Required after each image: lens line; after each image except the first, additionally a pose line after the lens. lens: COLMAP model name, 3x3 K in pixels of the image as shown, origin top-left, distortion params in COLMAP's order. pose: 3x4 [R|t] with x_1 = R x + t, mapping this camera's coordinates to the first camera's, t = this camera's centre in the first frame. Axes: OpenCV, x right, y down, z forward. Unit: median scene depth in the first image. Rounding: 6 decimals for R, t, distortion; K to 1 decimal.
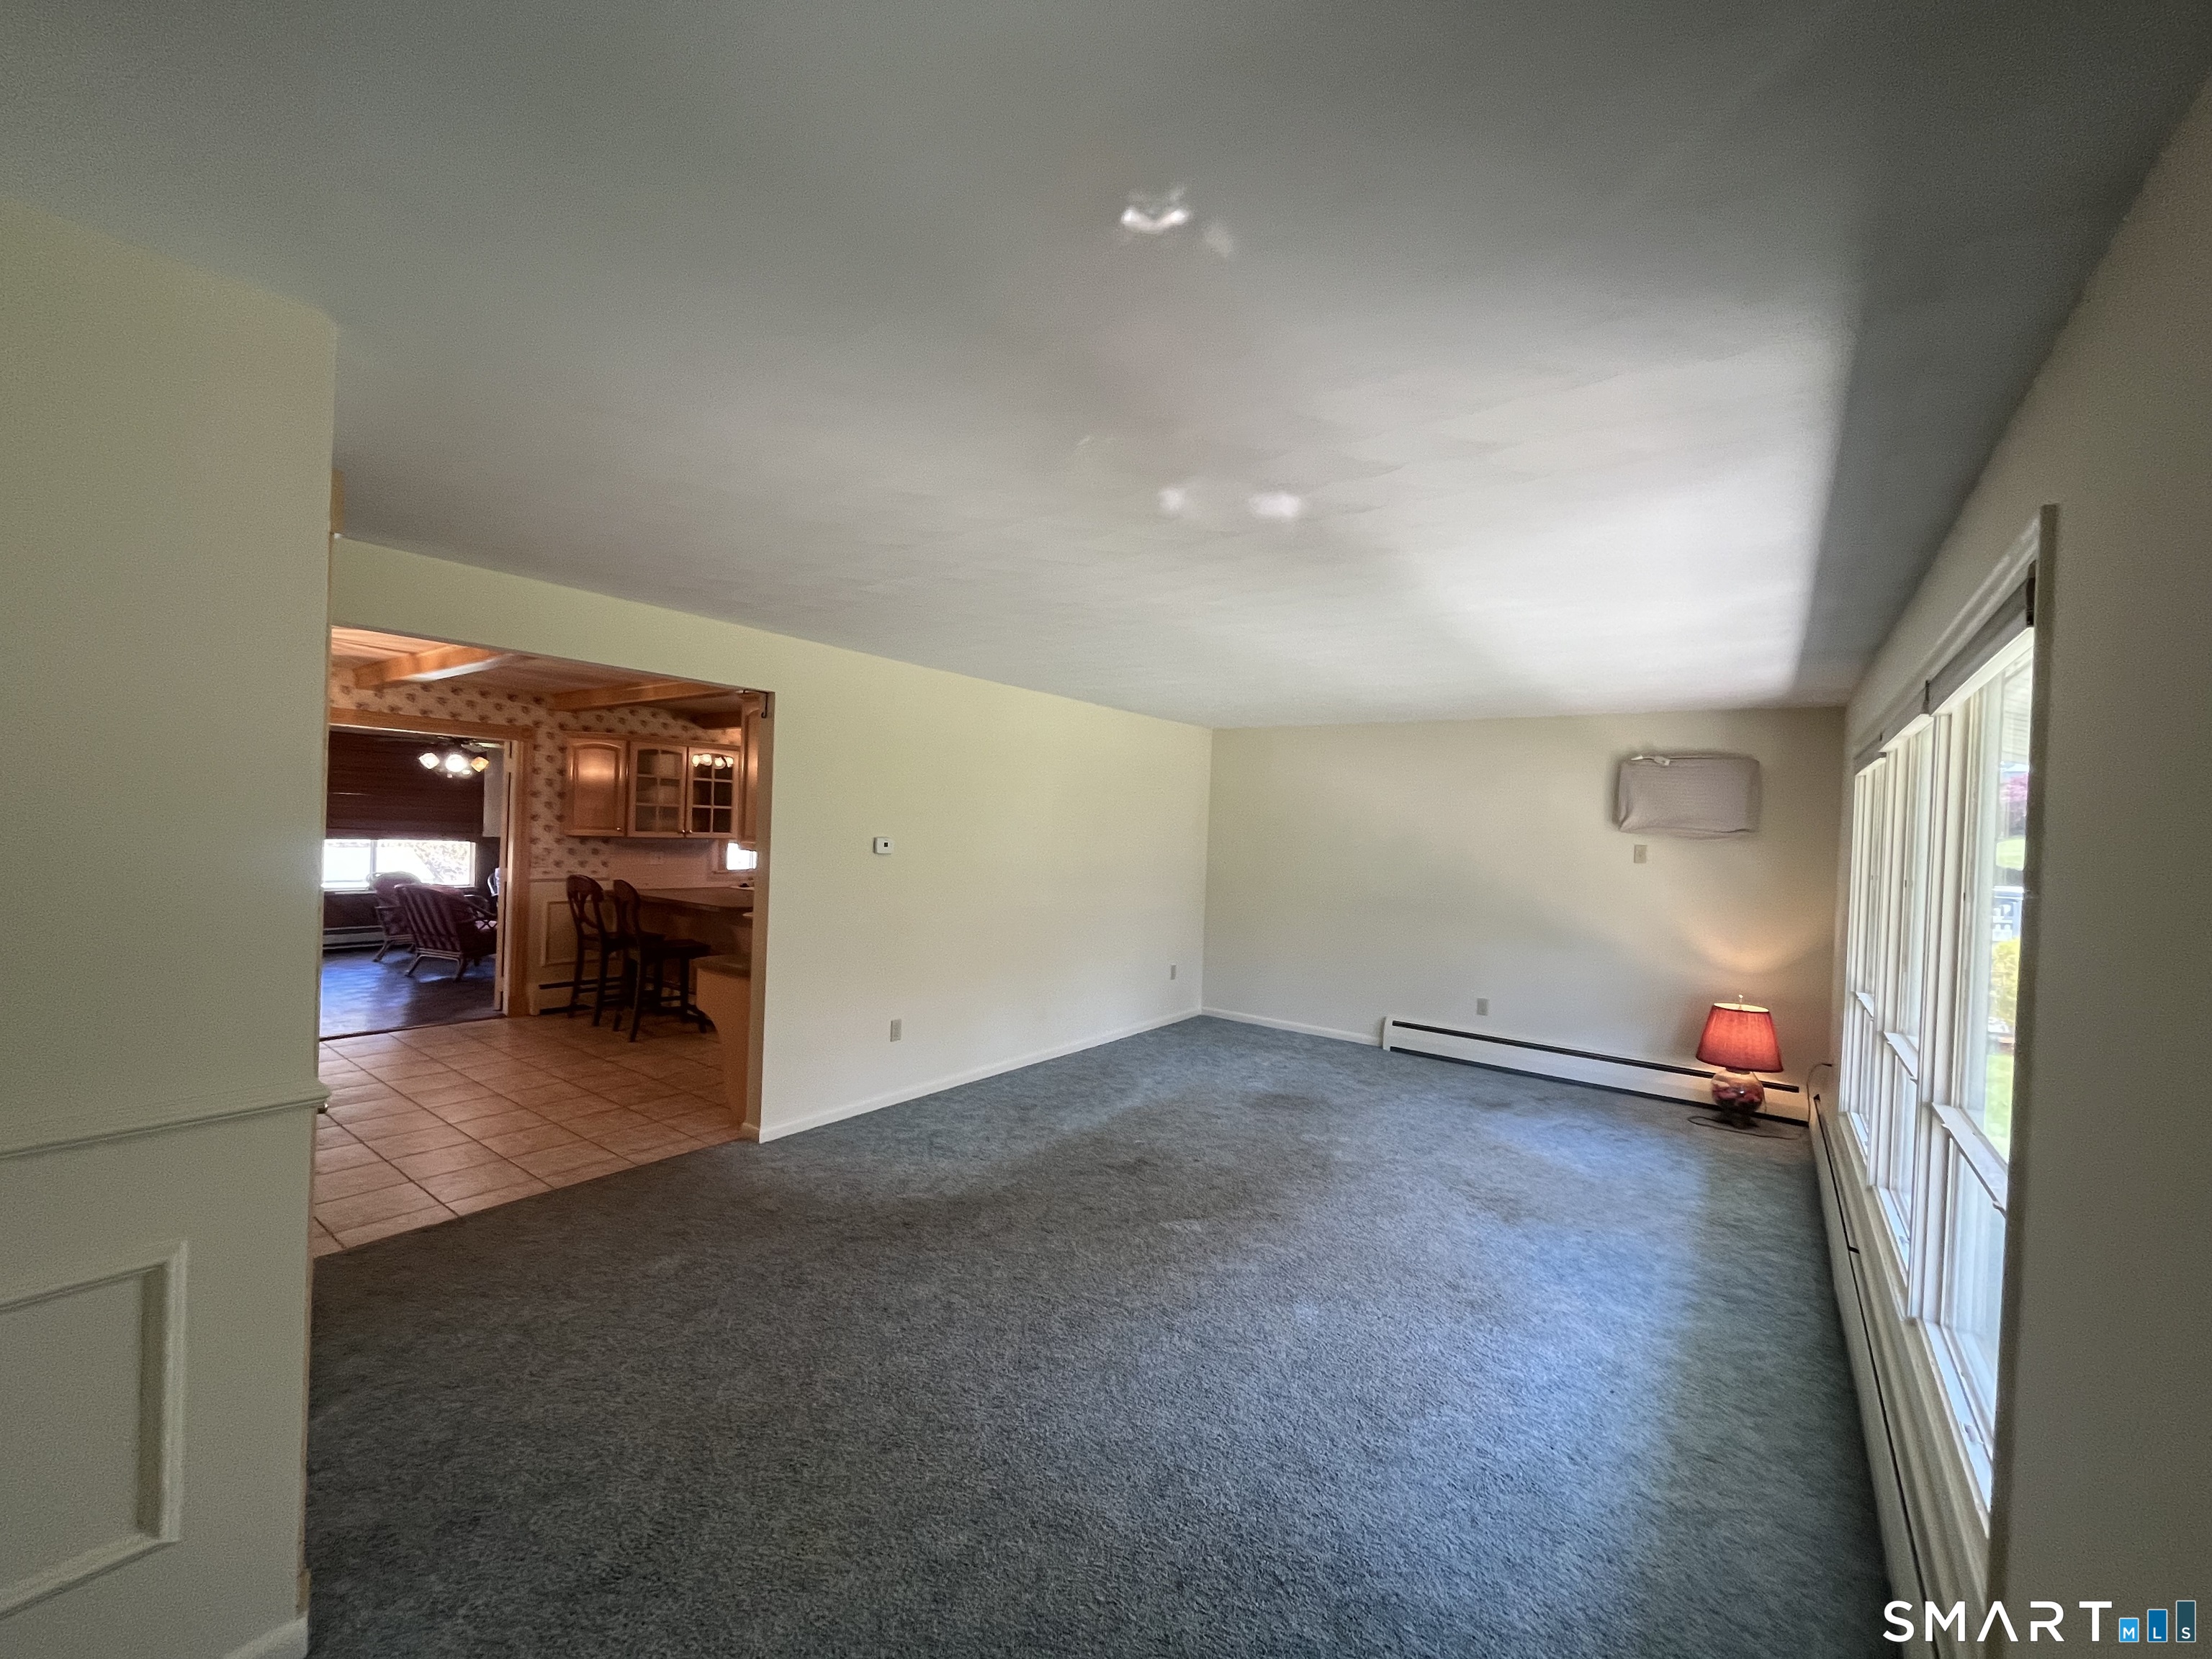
lens RADIAL K [[892.9, 0, 1100.2], [0, 892.9, 833.8], [0, 0, 1]] dist [-0.002637, -0.000584]
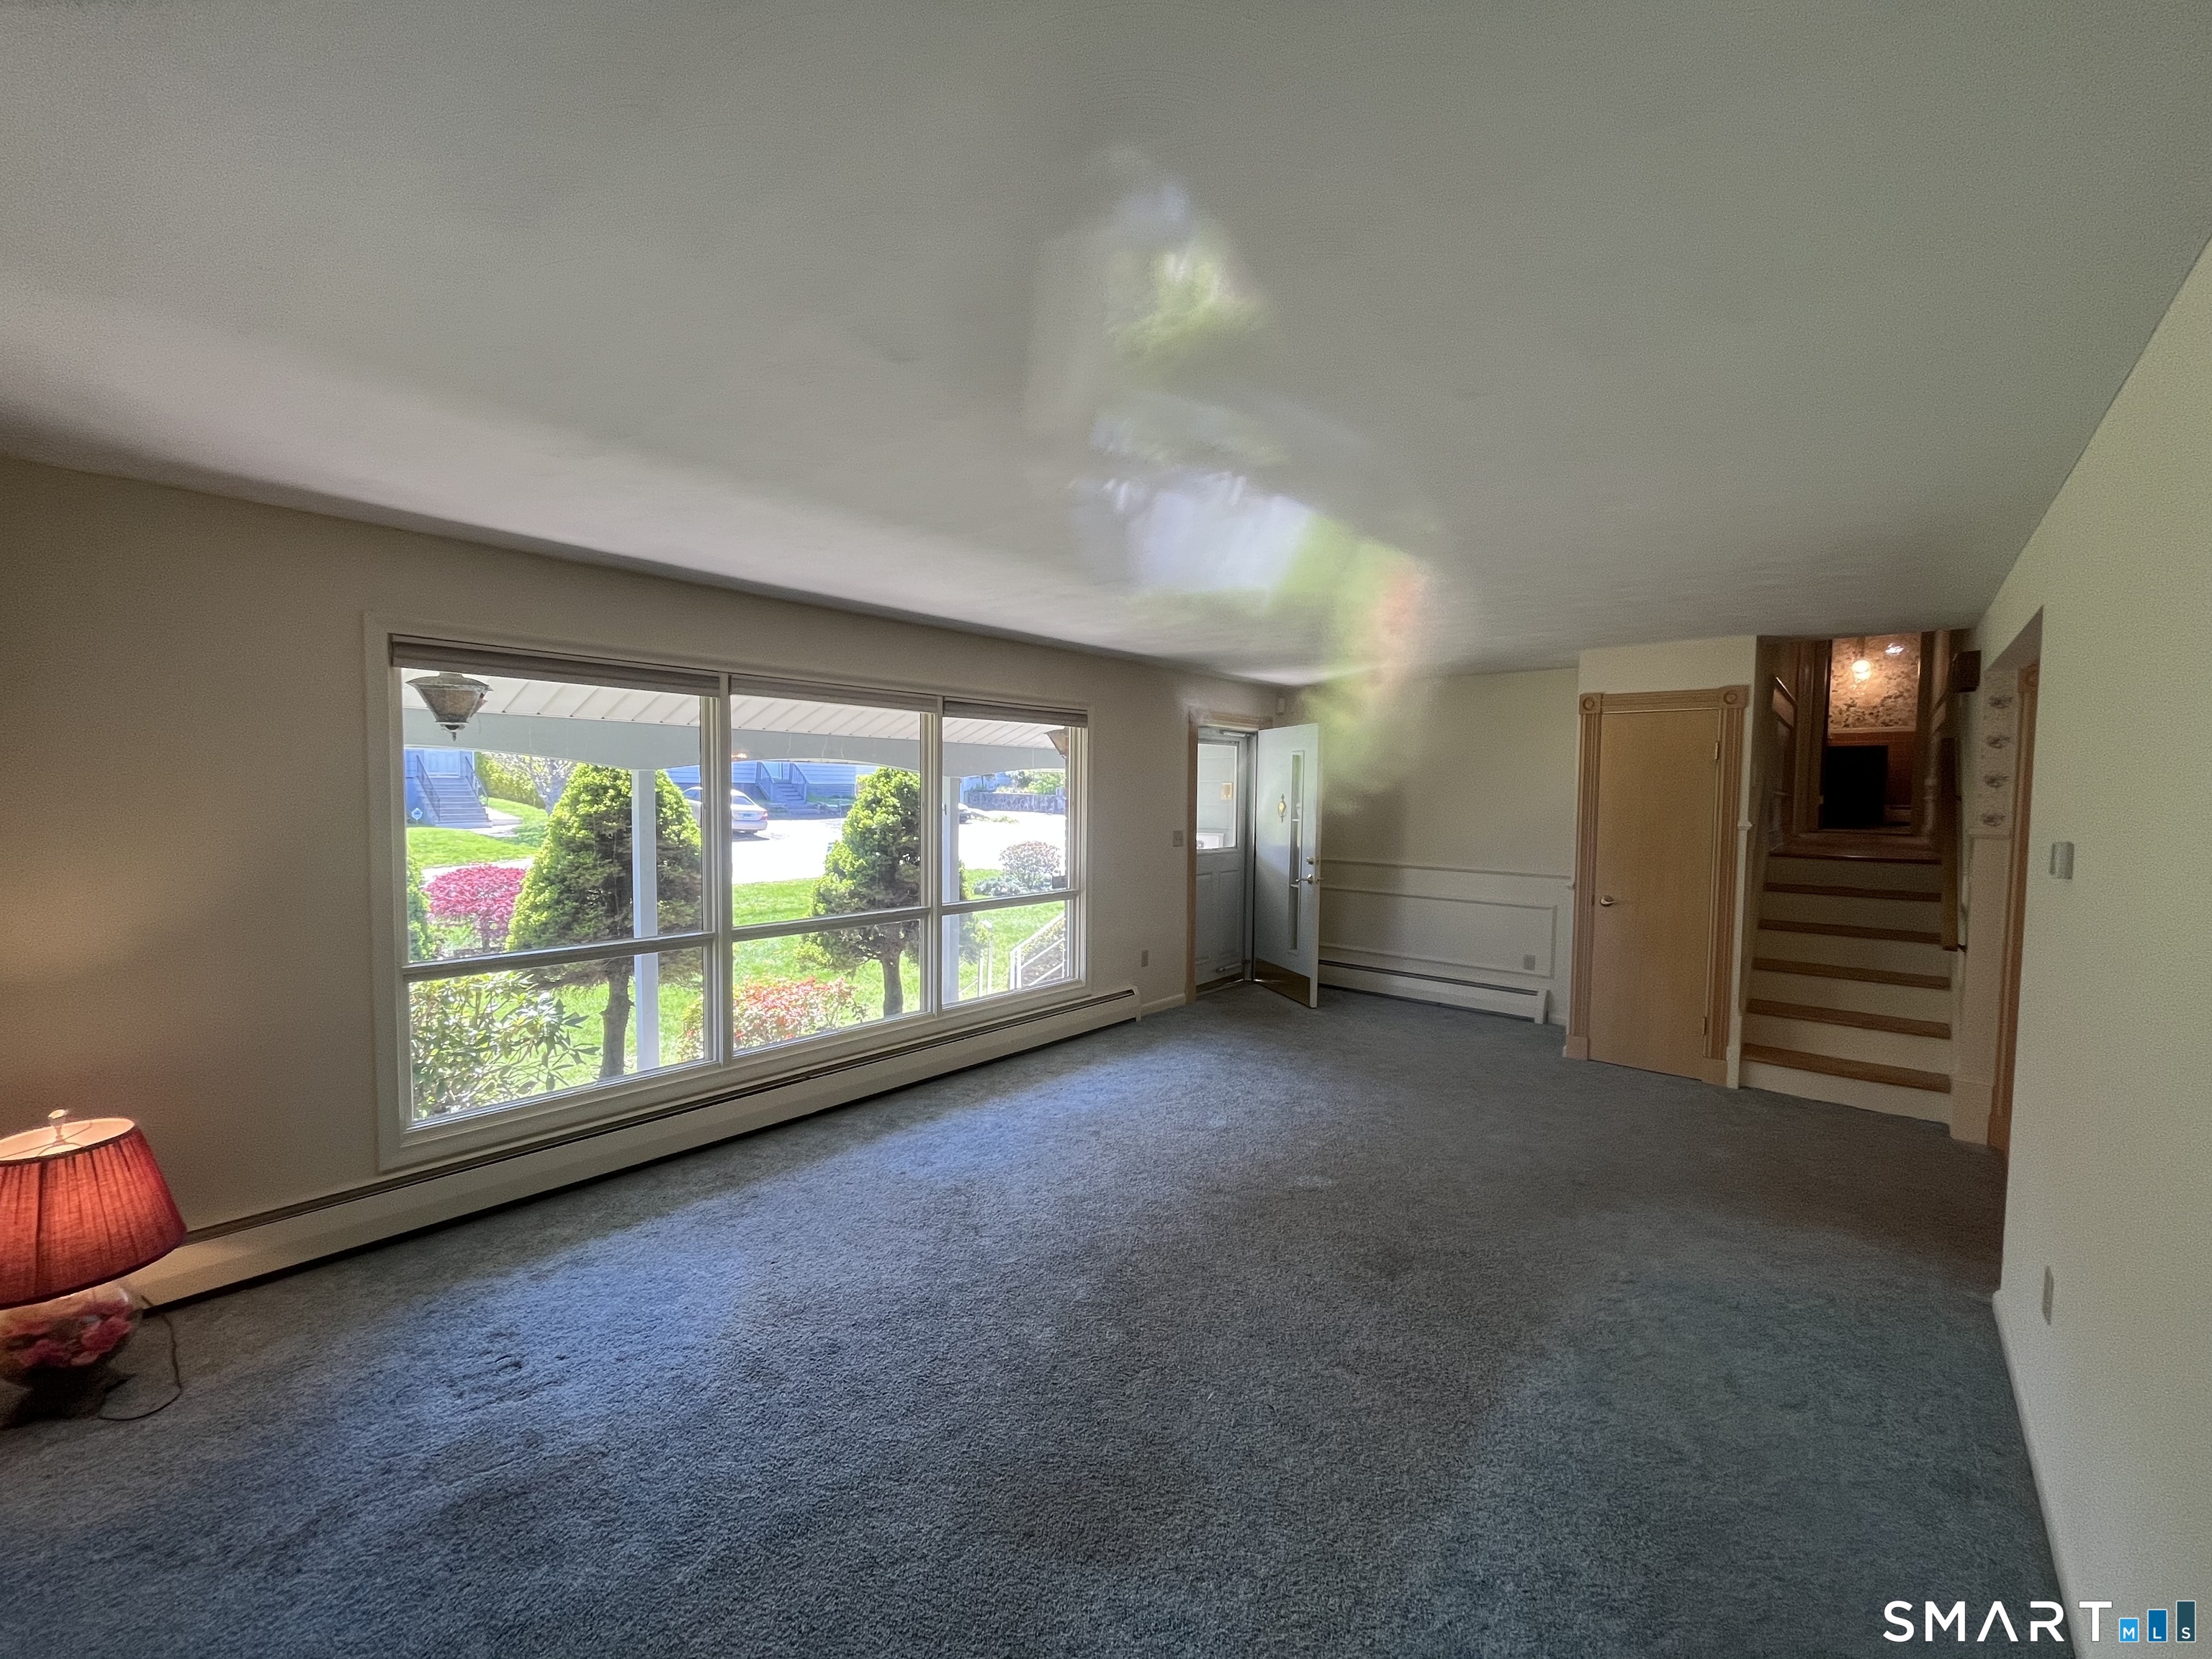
lens RADIAL K [[889.1, 0, 1101.2], [0, 889.1, 837.7], [0, 0, 1]] dist [-0.000750, -0.000192]
pose [[-0.995896, -0.054550, 0.072222, 0.178968], [-0.050083, 0.996802, 0.062274, -0.002026], [-0.075388, 0.058402, -0.995443, 1.273715]]
